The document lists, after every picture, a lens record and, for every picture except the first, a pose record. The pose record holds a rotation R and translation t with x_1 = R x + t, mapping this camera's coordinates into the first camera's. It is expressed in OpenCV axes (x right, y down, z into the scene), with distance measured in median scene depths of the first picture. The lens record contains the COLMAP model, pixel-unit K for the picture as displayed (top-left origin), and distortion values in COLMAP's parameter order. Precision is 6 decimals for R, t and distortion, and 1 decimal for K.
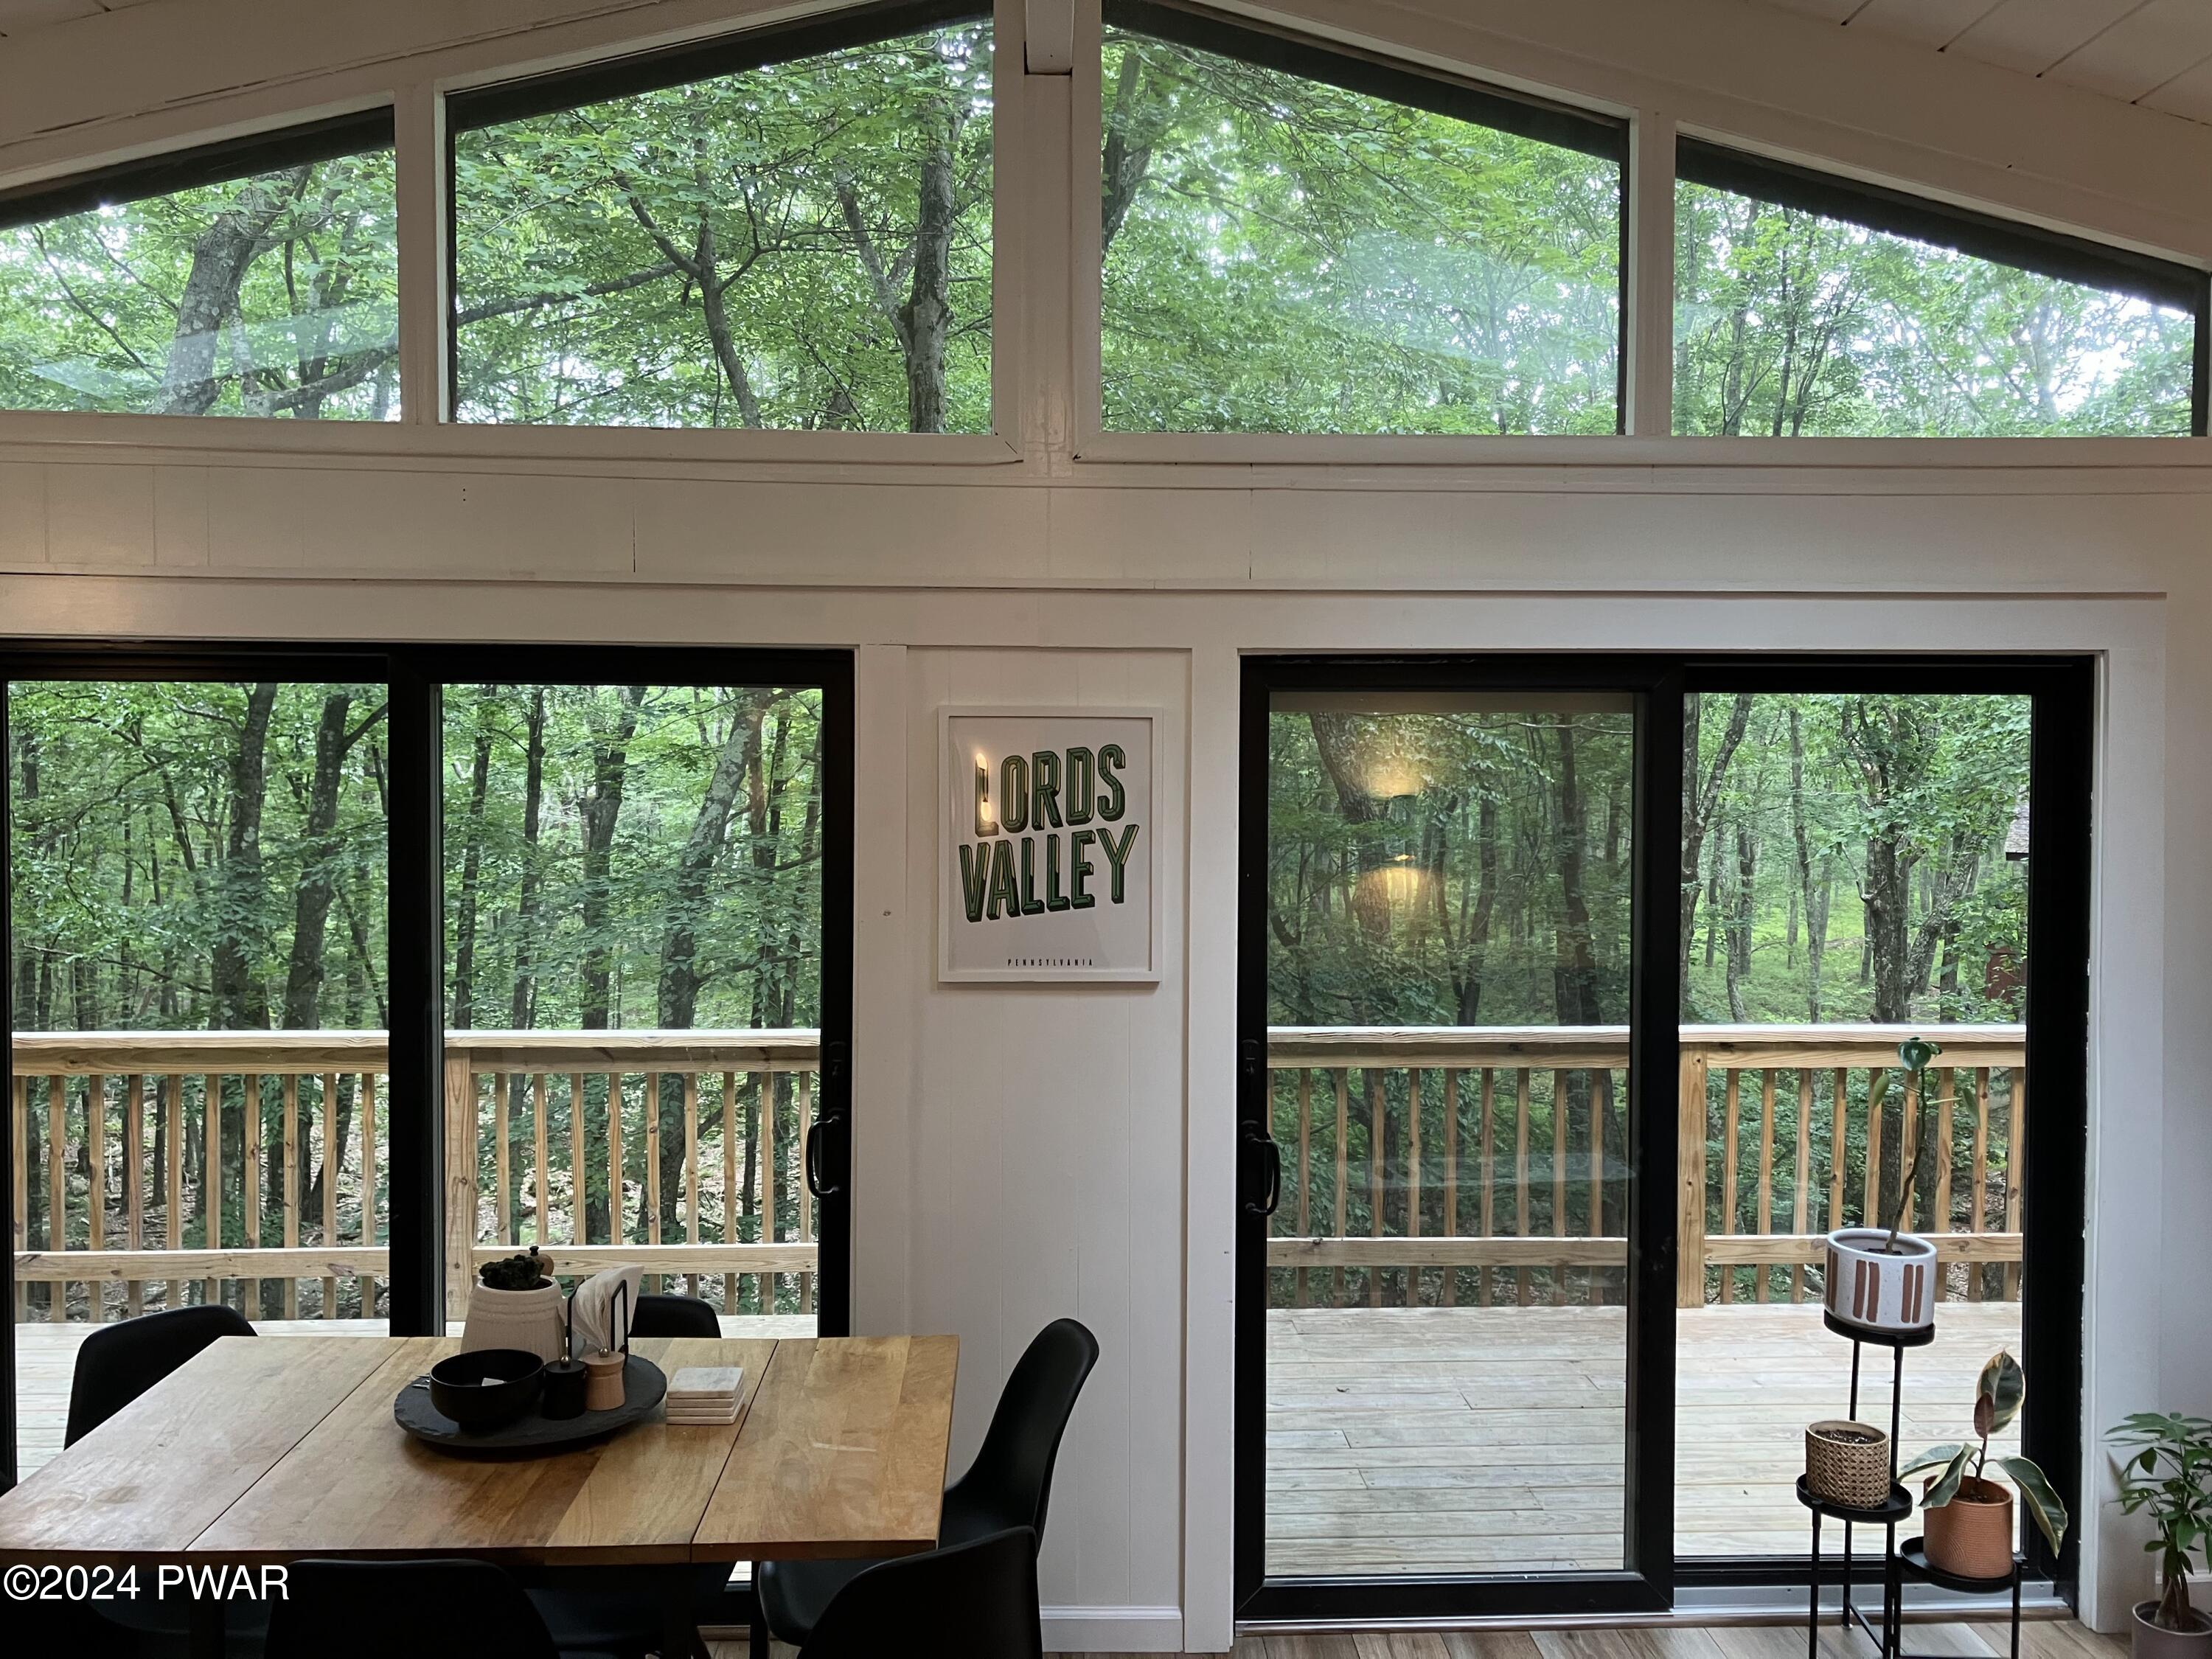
lens RADIAL K [[1835.4, 0, 1161.9], [0, 1835.4, 821.2], [0, 0, 1]] dist [0.063496, -0.048721]
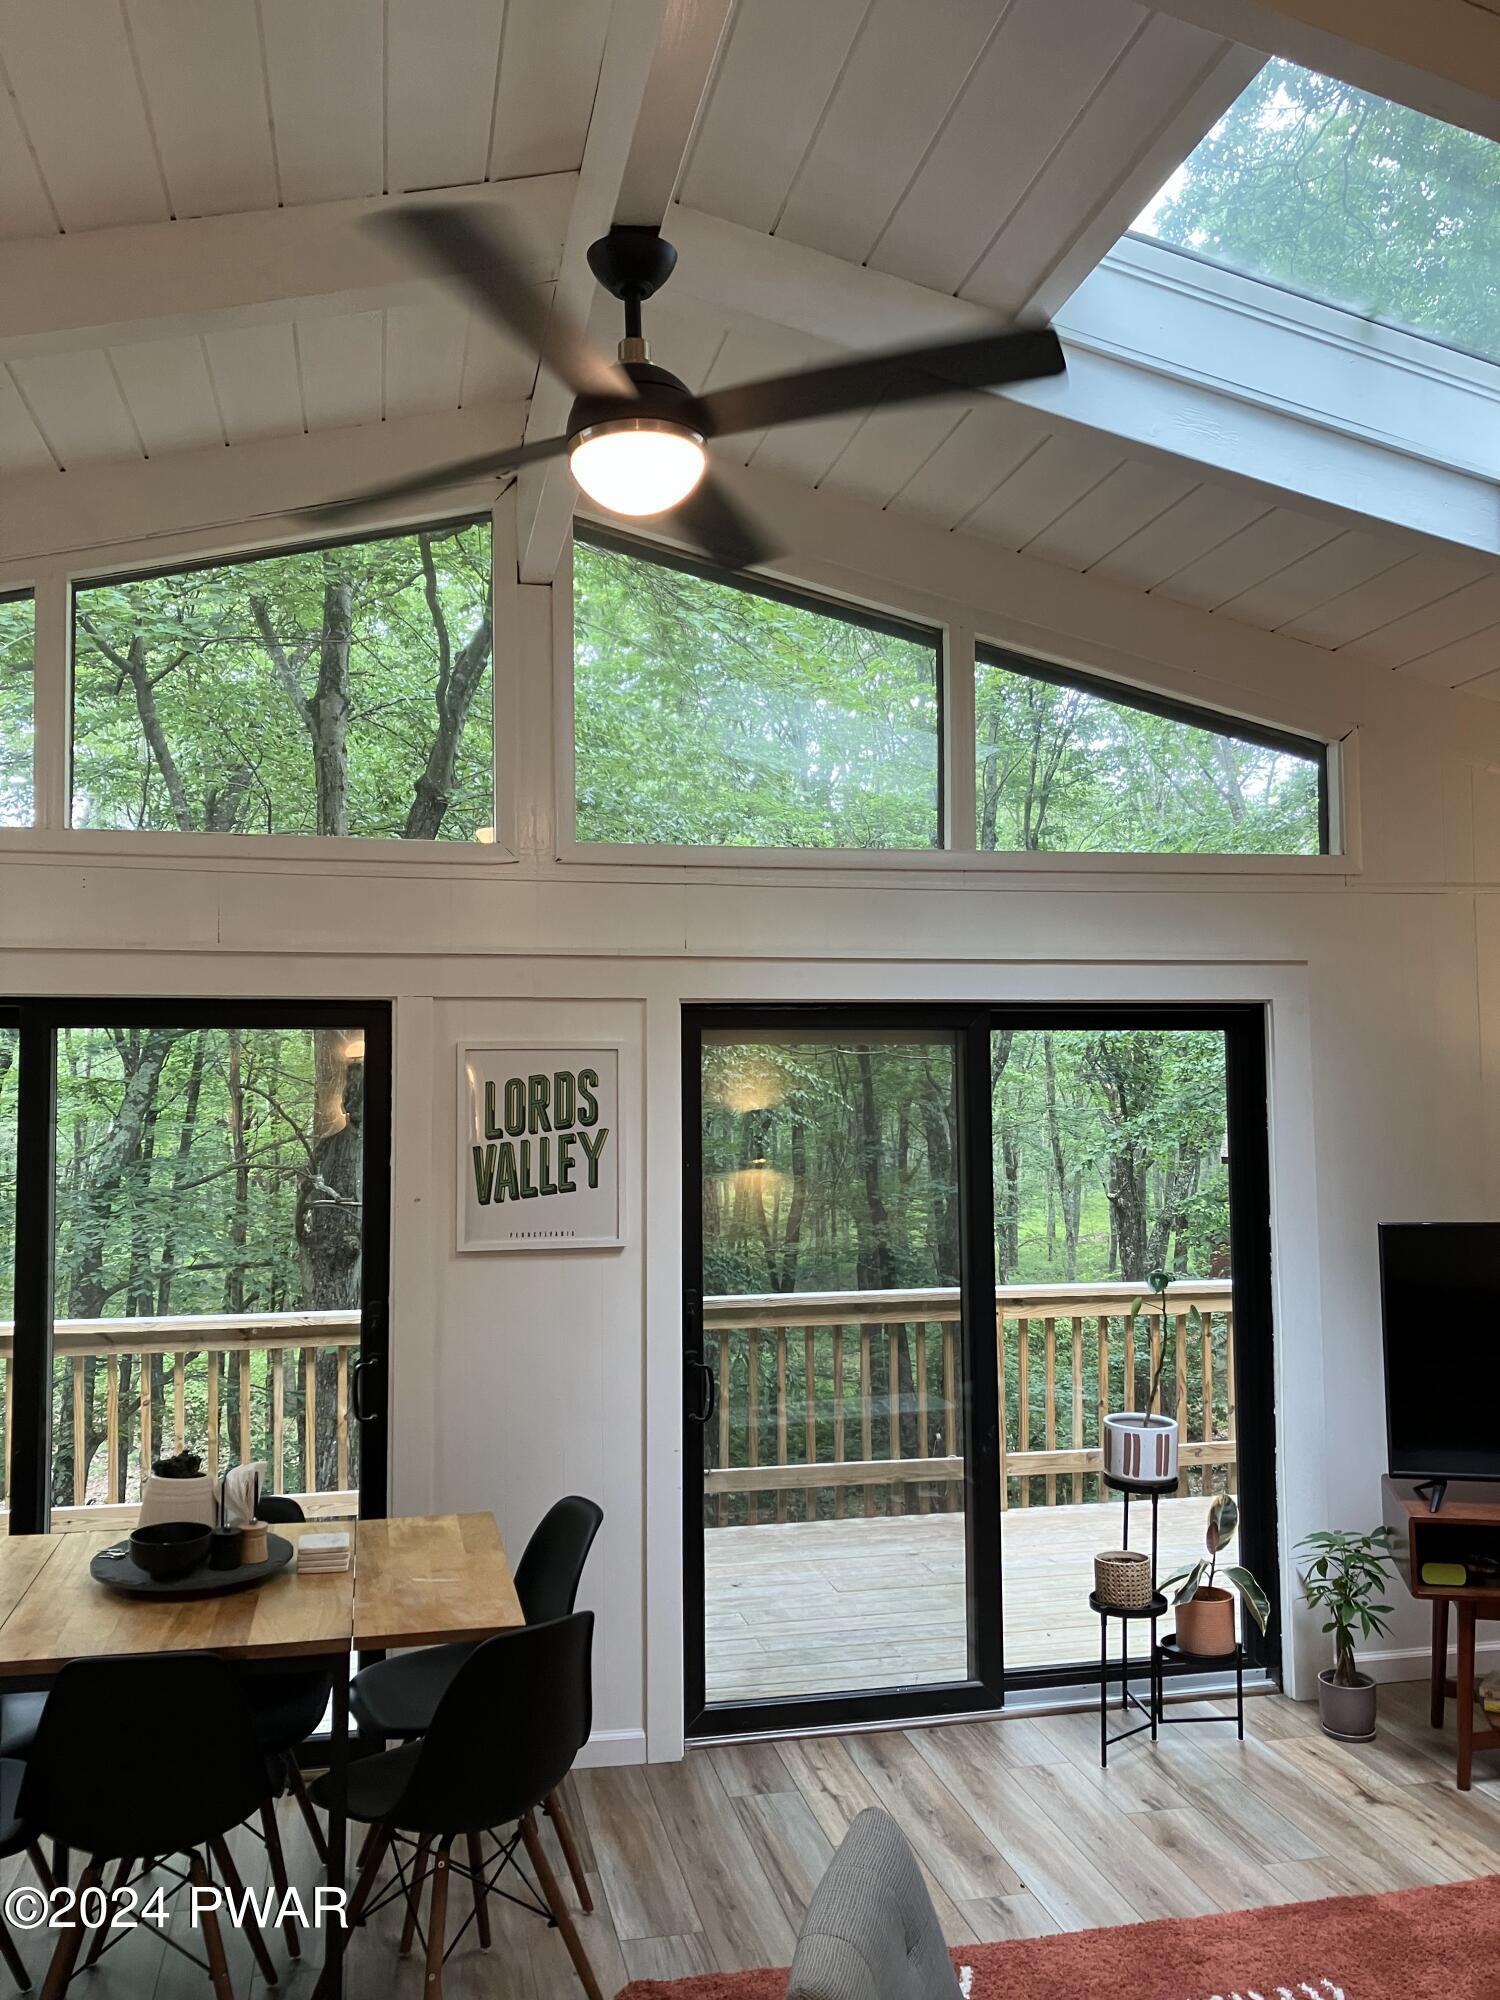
lens RADIAL K [[1659.5, 0, 756.5], [0, 1659.5, 993.6], [0, 0, 1]] dist [0.063496, -0.048721]
pose [[0.987664, -0.002540, 0.156571, -0.092064], [0.016369, 0.996065, -0.087096, 0.010289], [-0.155733, 0.088584, 0.983819, -0.217030]]
